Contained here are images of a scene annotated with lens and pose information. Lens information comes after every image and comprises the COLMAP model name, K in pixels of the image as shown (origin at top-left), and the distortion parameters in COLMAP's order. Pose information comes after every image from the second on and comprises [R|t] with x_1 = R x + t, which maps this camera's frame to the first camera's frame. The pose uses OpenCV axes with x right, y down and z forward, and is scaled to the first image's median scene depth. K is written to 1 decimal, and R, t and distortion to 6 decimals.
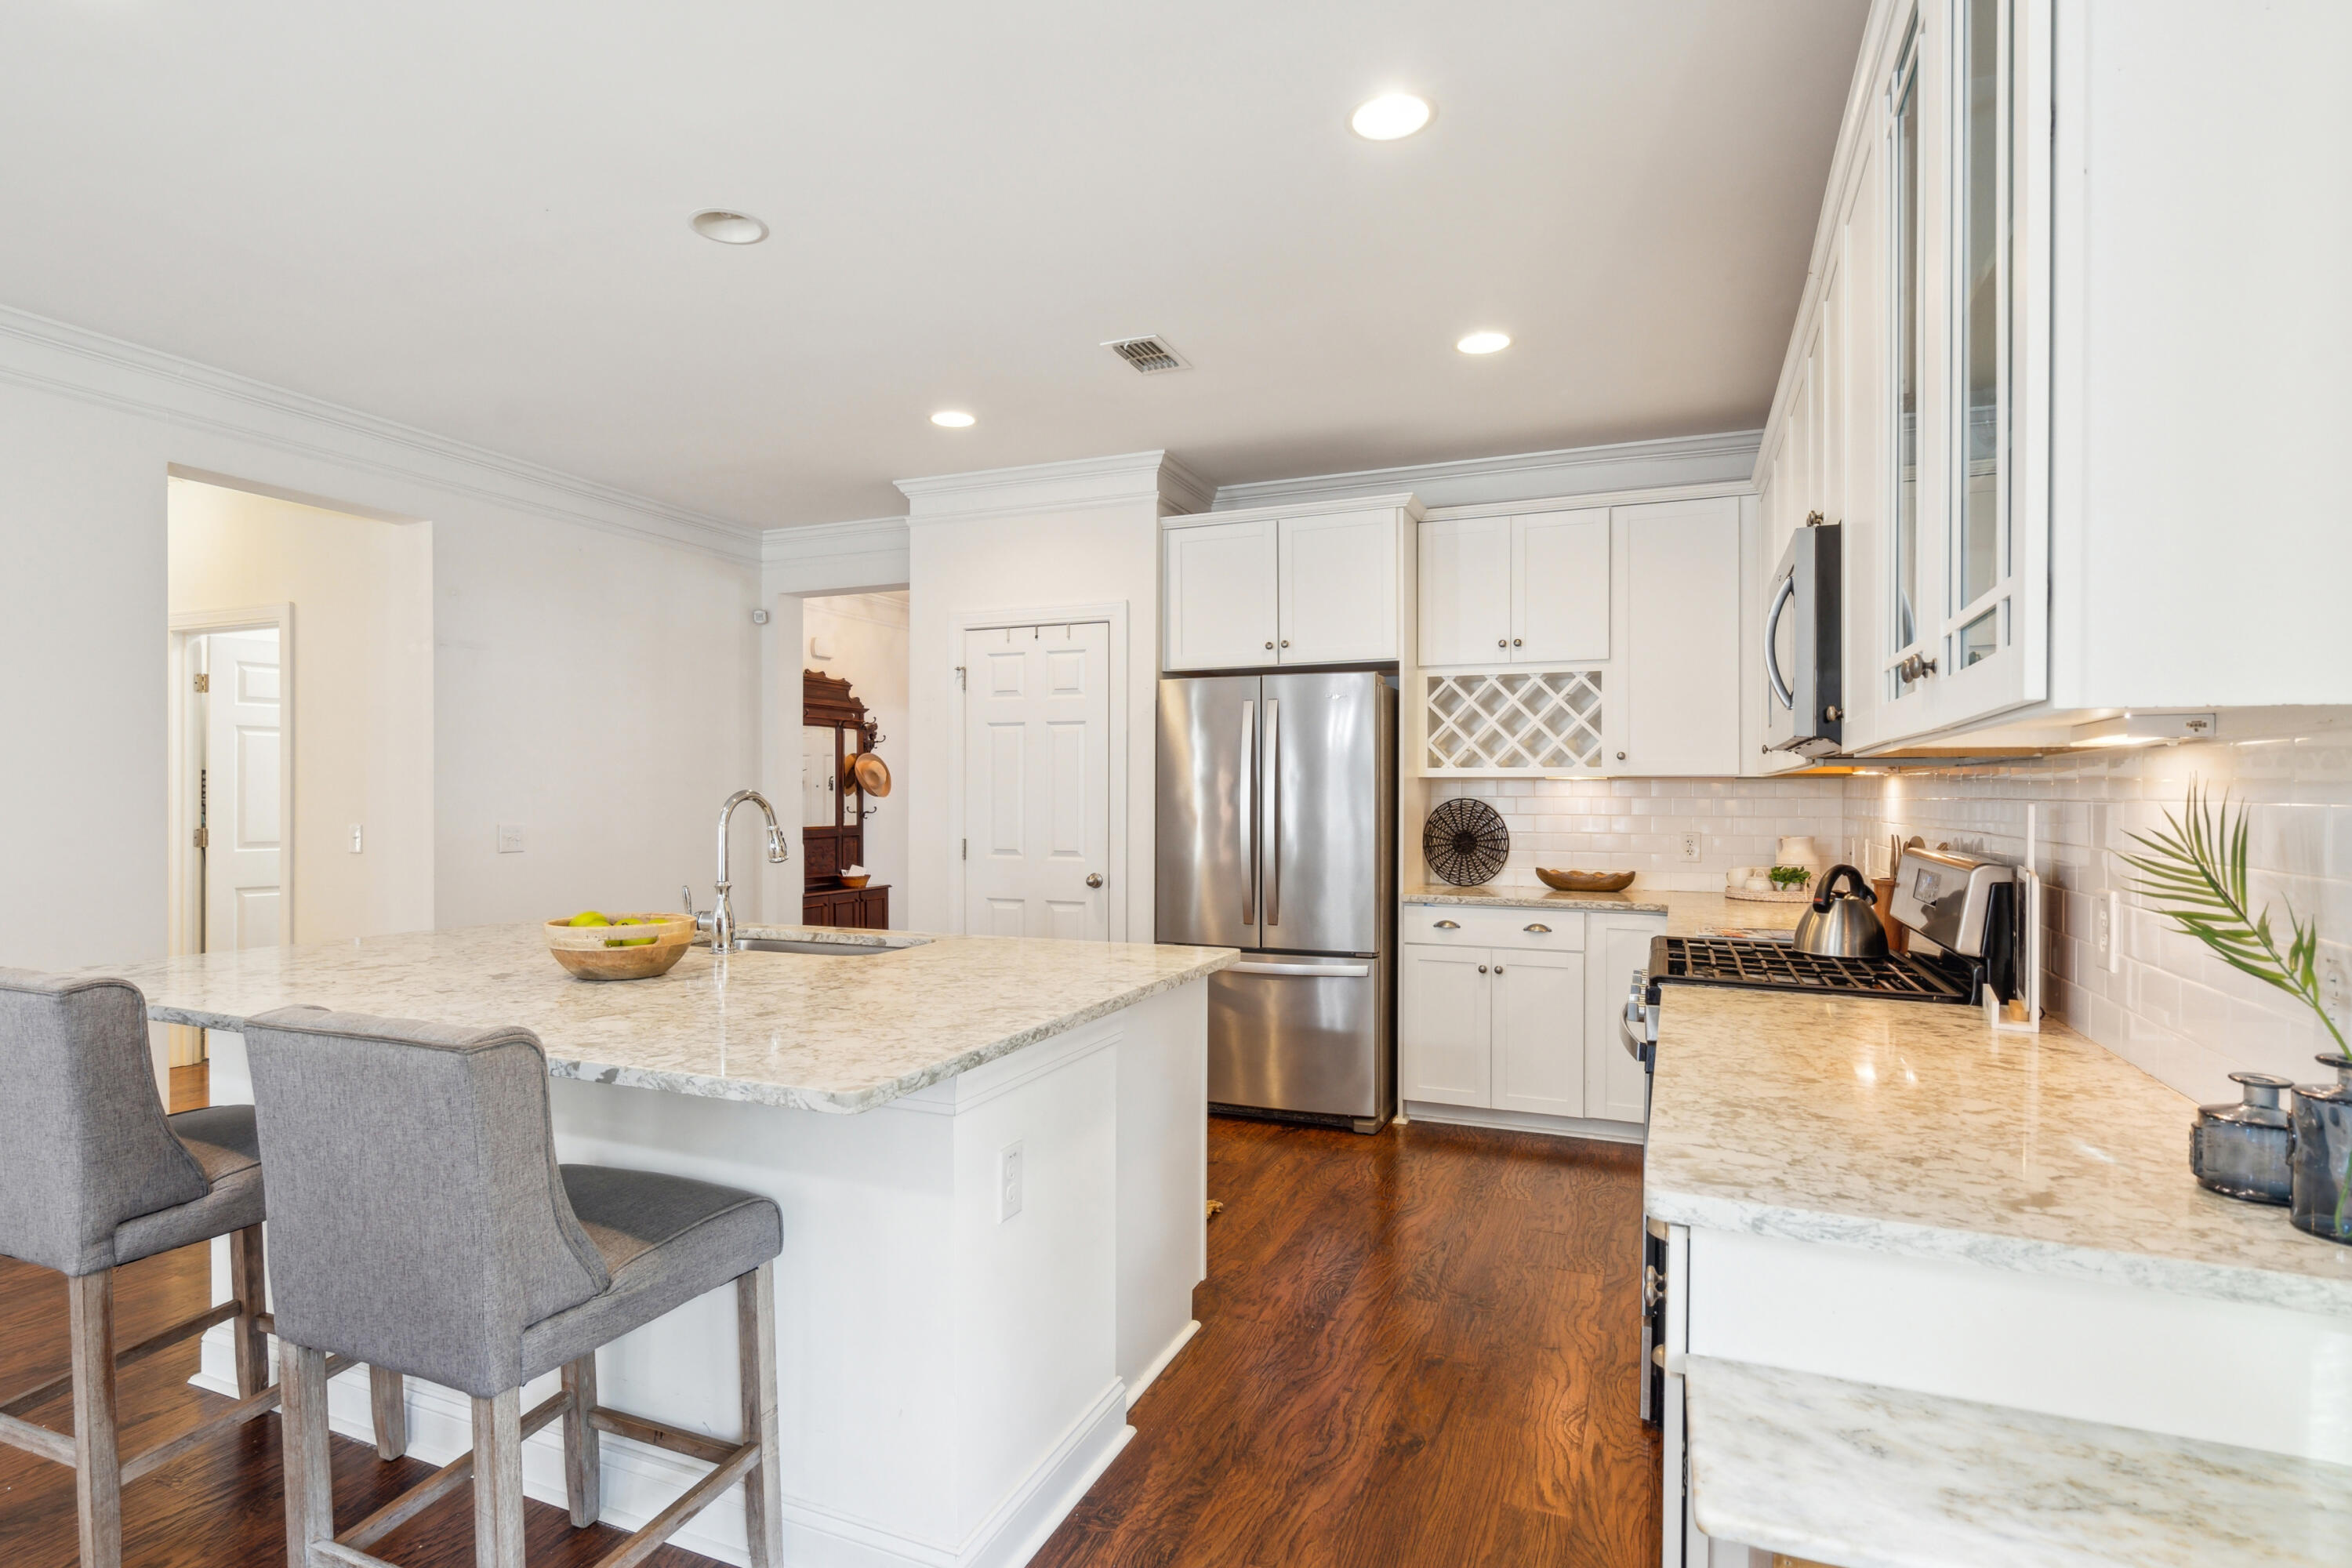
lens RADIAL K [[1166.4, 0, 1176.0], [0, 1166.4, 784.0], [0, 0, 1]] dist [-0.001814, -0.000086]
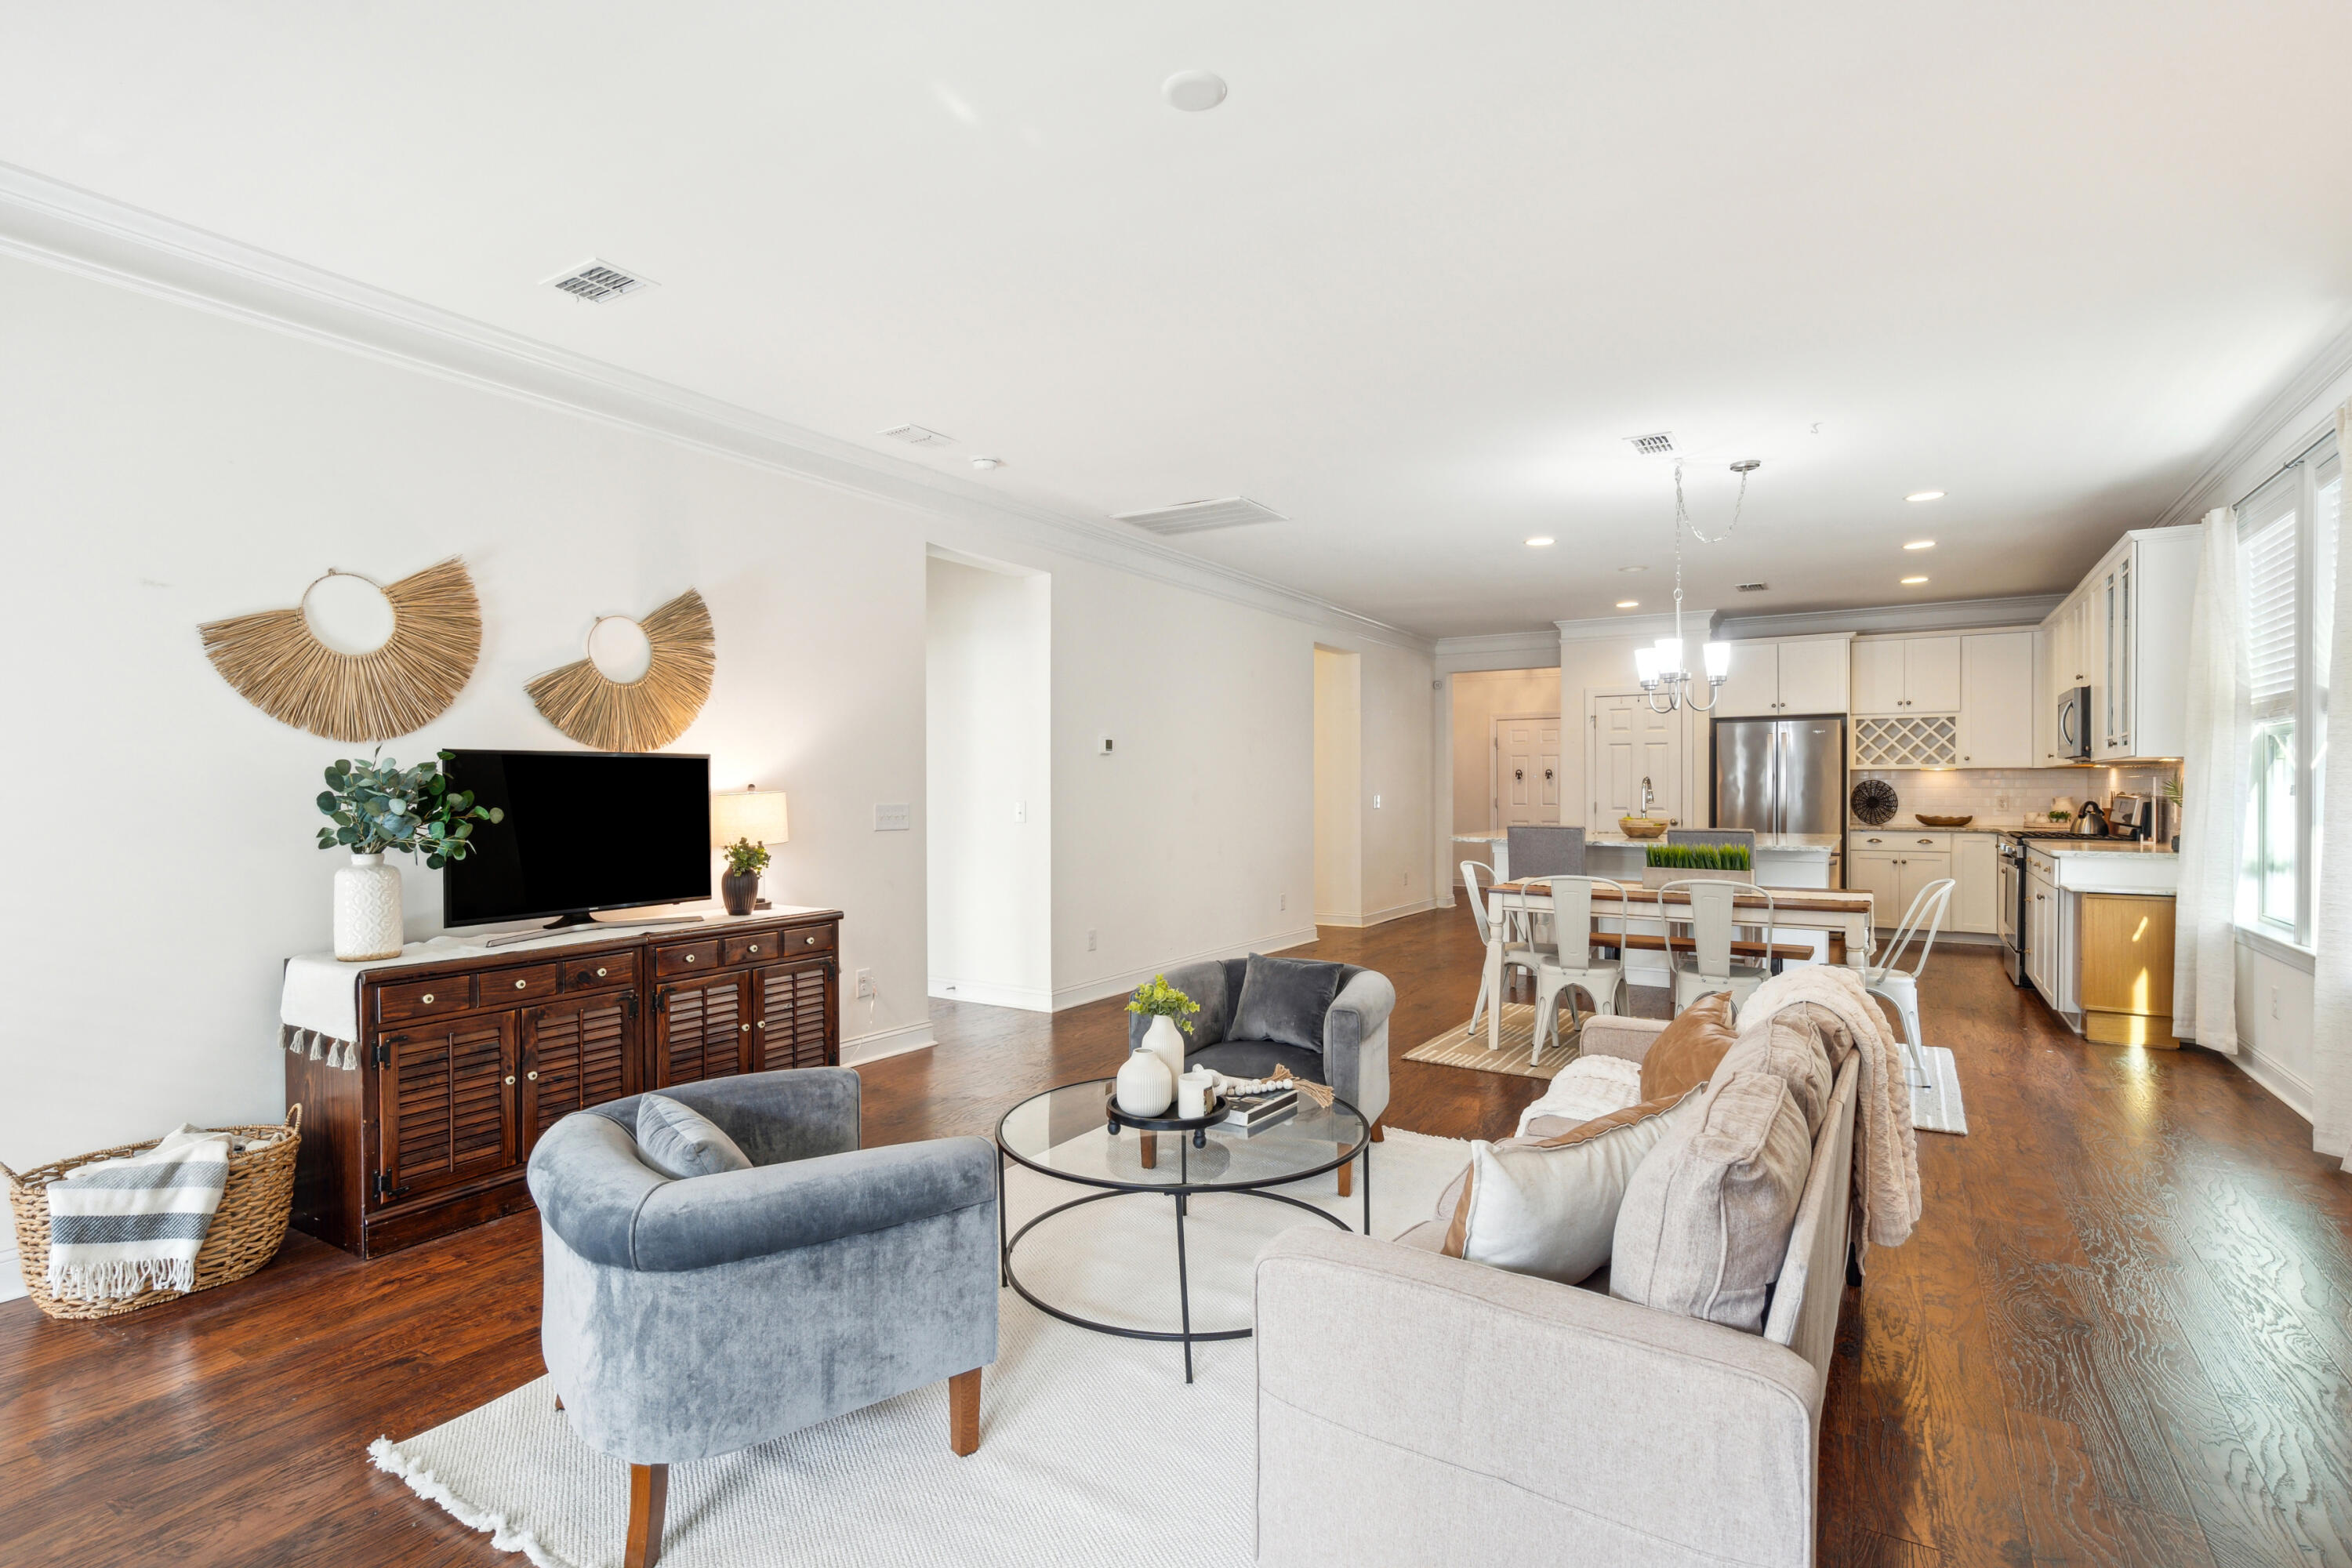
lens RADIAL K [[1114.7, 0, 1176.0], [0, 1114.7, 784.0], [0, 0, 1]] dist [-0.002401, -0.000648]
pose [[0.986923, -0.005475, -0.161099, -0.669057], [0.006829, 0.999946, 0.007851, -0.003493], [0.161047, -0.008849, 0.986907, -1.143281]]
